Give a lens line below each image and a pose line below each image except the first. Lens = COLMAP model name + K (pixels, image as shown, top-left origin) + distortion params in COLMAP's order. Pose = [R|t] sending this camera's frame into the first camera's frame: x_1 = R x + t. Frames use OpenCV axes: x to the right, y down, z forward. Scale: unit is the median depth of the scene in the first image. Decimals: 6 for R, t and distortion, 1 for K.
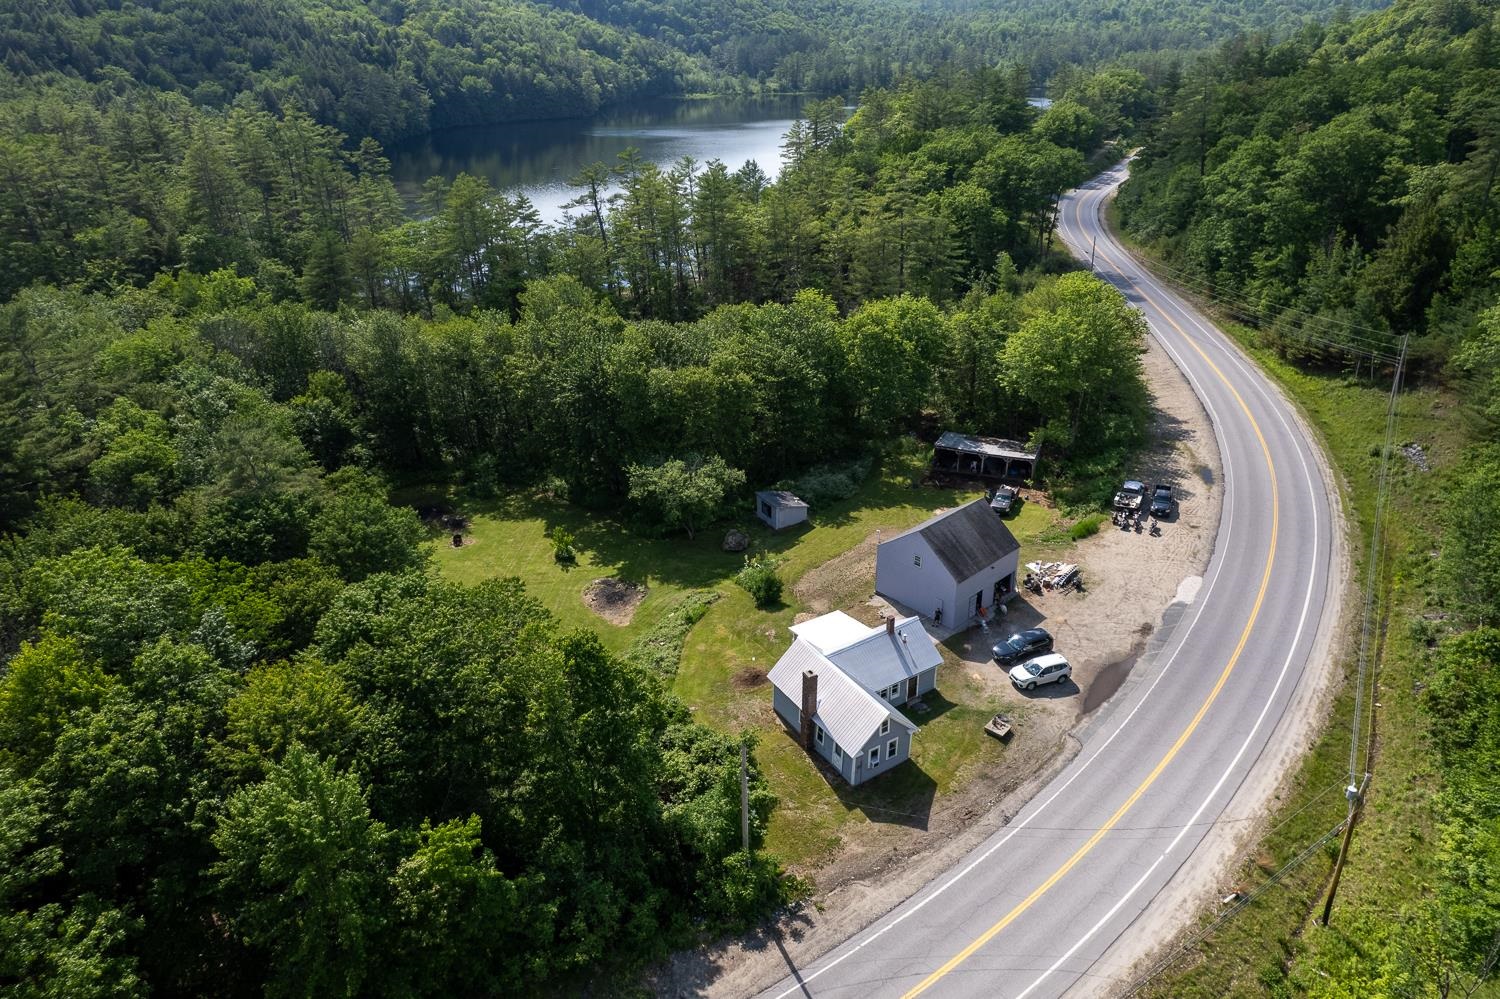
lens RADIAL K [[959.6, 0, 754.7], [0, 959.6, 505.1], [0, 0, 1]] dist [-0.082476, 0.075957]
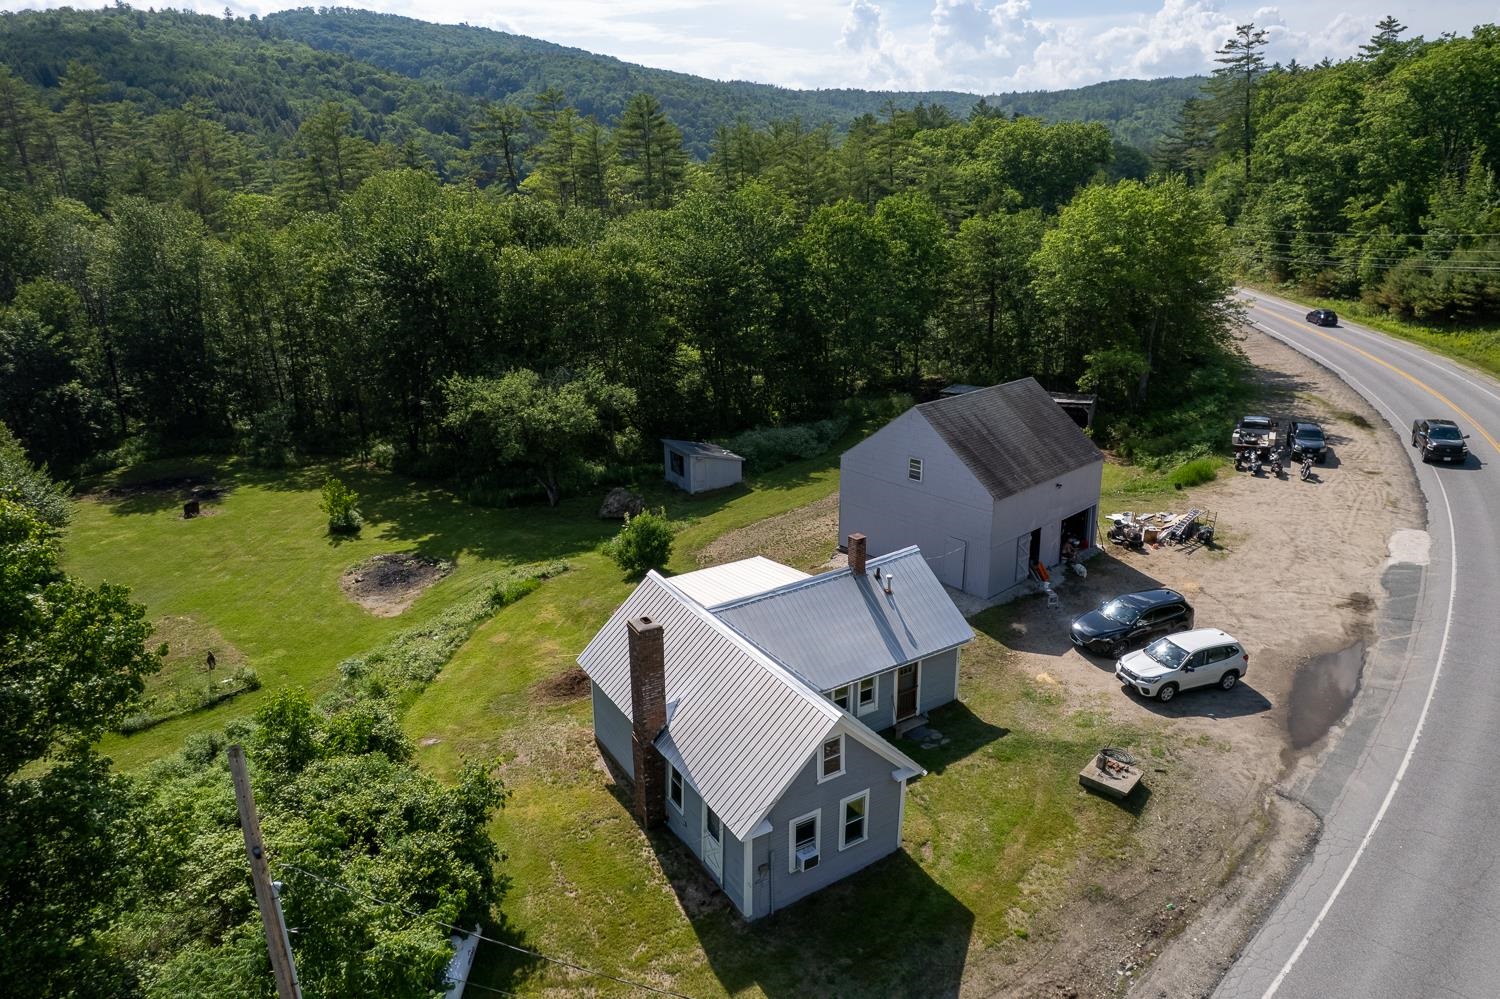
lens RADIAL K [[959.6, 0, 754.7], [0, 959.6, 505.1], [0, 0, 1]] dist [-0.082476, 0.075957]
pose [[0.999995, 0.001664, -0.002525, 0.072290], [-0.001965, 0.992241, -0.124314, 0.121935], [0.002298, 0.124319, 0.992240, 0.415291]]
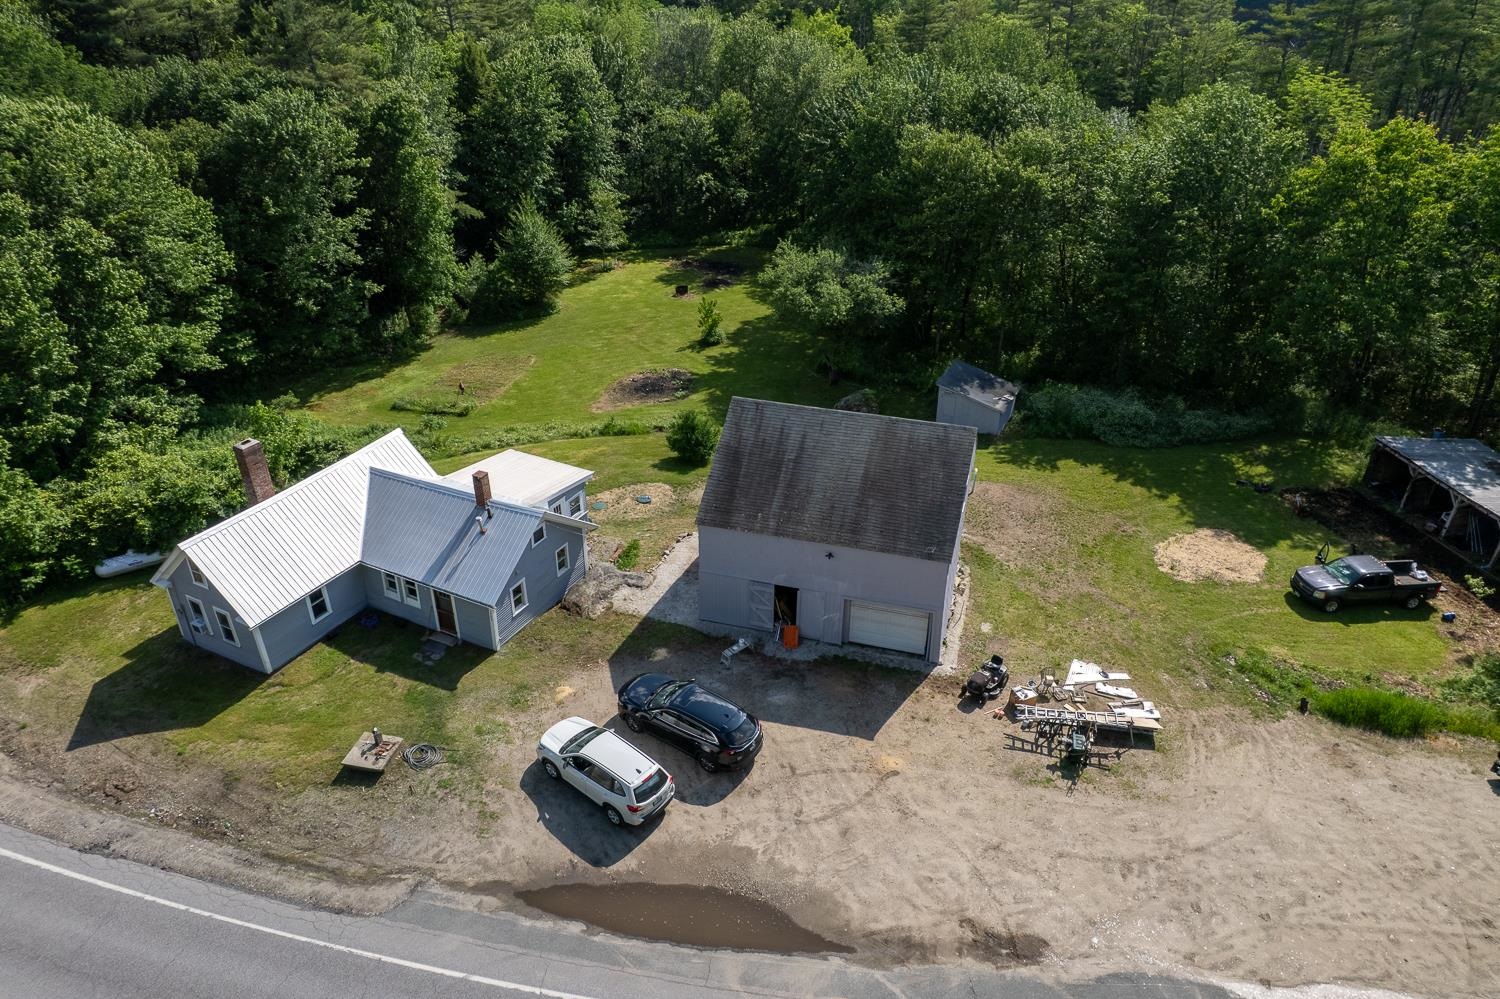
lens RADIAL K [[959.6, 0, 754.7], [0, 959.6, 505.1], [0, 0, 1]] dist [-0.082476, 0.075957]
pose [[0.516532, 0.441750, -0.733520, 0.458938], [-0.386848, 0.884630, 0.260341, -0.044185], [0.763900, 0.149286, 0.627830, 0.608107]]
